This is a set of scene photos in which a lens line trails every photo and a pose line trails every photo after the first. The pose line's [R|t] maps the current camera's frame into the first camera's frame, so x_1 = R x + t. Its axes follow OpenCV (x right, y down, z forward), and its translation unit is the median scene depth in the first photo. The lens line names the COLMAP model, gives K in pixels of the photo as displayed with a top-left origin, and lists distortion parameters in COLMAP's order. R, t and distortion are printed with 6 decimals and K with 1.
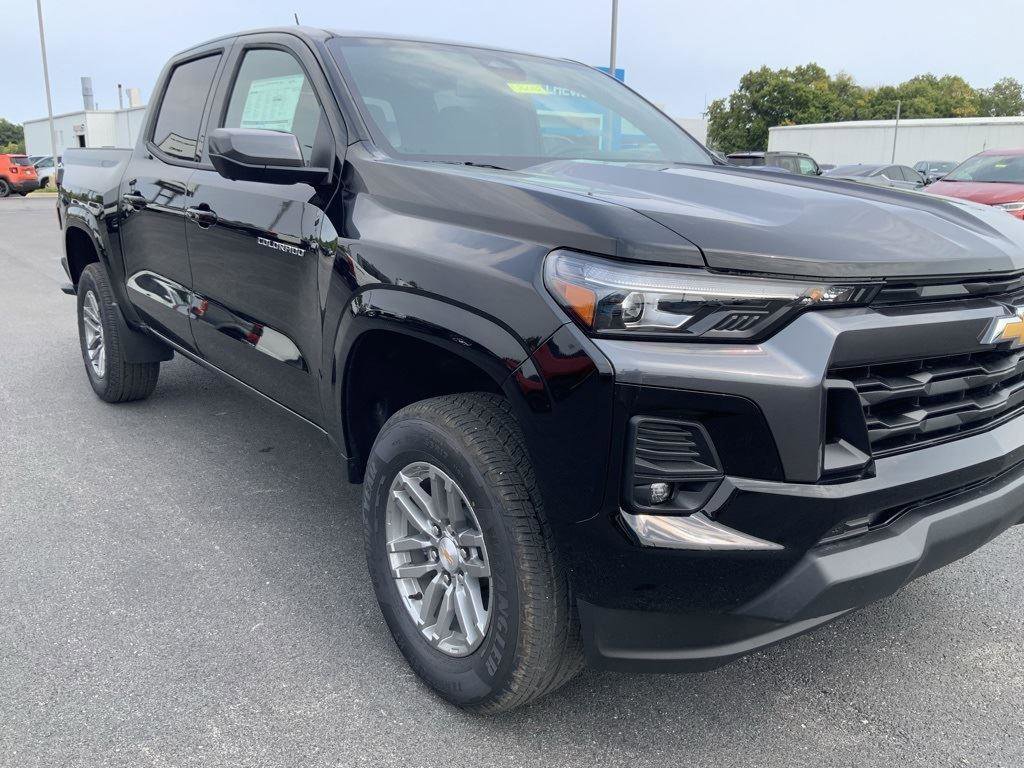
lens RADIAL K [[854.3, 0, 512.3], [0, 854.3, 389.4], [0, 0, 1]] dist [0.056218, -0.122450]
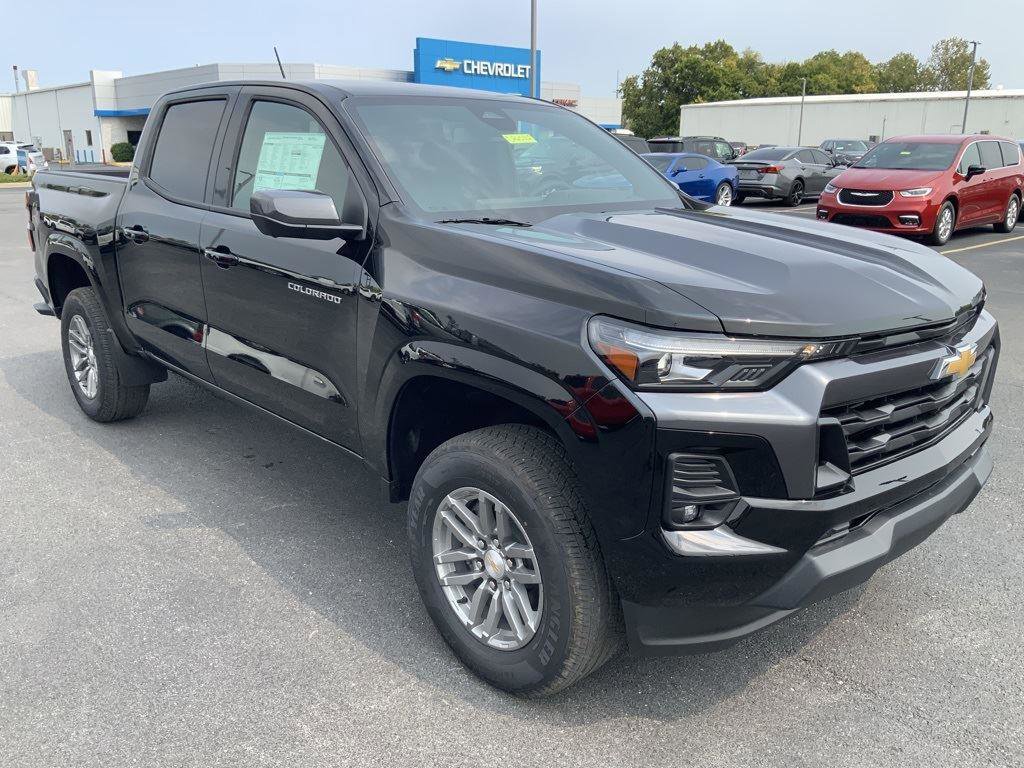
lens RADIAL K [[855.5, 0, 512.7], [0, 855.5, 388.6], [0, 0, 1]] dist [0.073187, -0.162909]
pose [[0.995158, -0.036198, 0.091383, -0.148887], [0.033896, 0.999071, 0.026619, -0.078351], [-0.092262, -0.023393, 0.995460, -0.166576]]
